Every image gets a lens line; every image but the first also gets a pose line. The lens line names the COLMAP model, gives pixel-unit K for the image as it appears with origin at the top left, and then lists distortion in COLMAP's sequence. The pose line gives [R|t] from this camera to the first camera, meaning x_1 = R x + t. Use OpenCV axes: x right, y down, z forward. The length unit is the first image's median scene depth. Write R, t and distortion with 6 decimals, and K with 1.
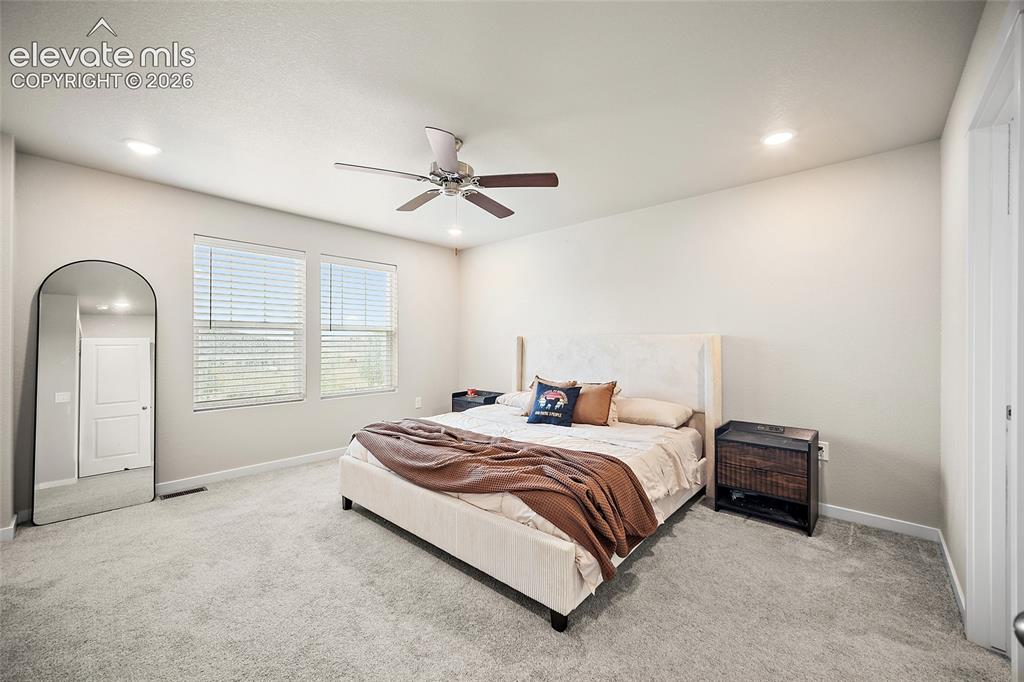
lens RADIAL K [[405.0, 0, 507.7], [0, 405.0, 339.8], [0, 0, 1]] dist [-0.001647, 0.000054]
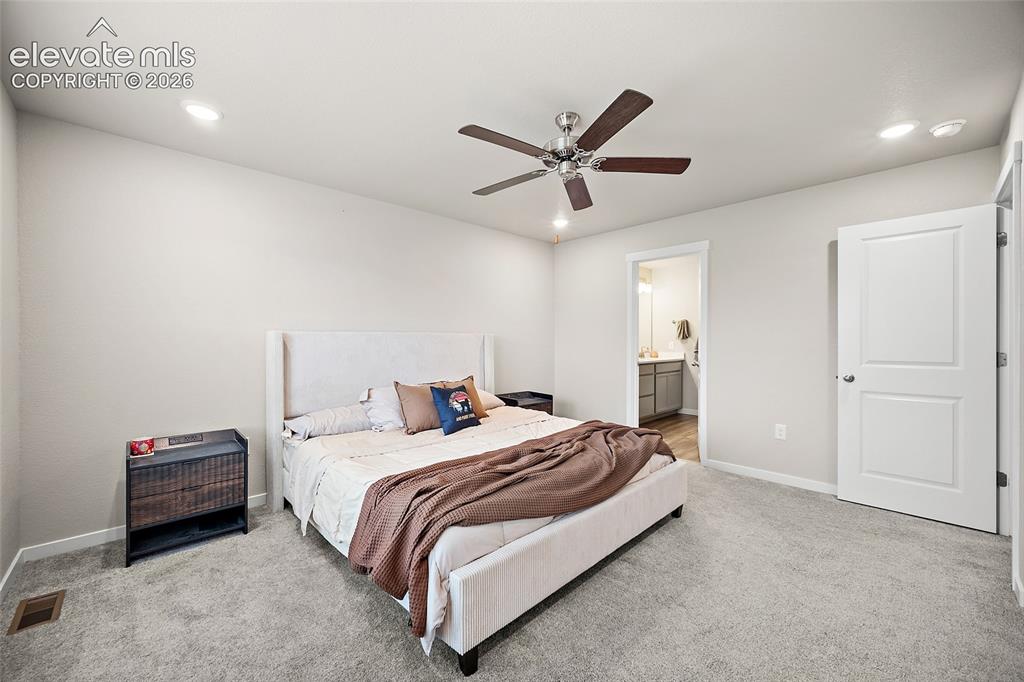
lens RADIAL K [[405.0, 0, 507.7], [0, 405.0, 339.8], [0, 0, 1]] dist [-0.001647, 0.000054]
pose [[0.077699, 0.005193, 0.996963, -0.799516], [0.013567, 0.999888, -0.006265, 0.017279], [-0.996885, 0.014013, 0.077619, 0.830516]]
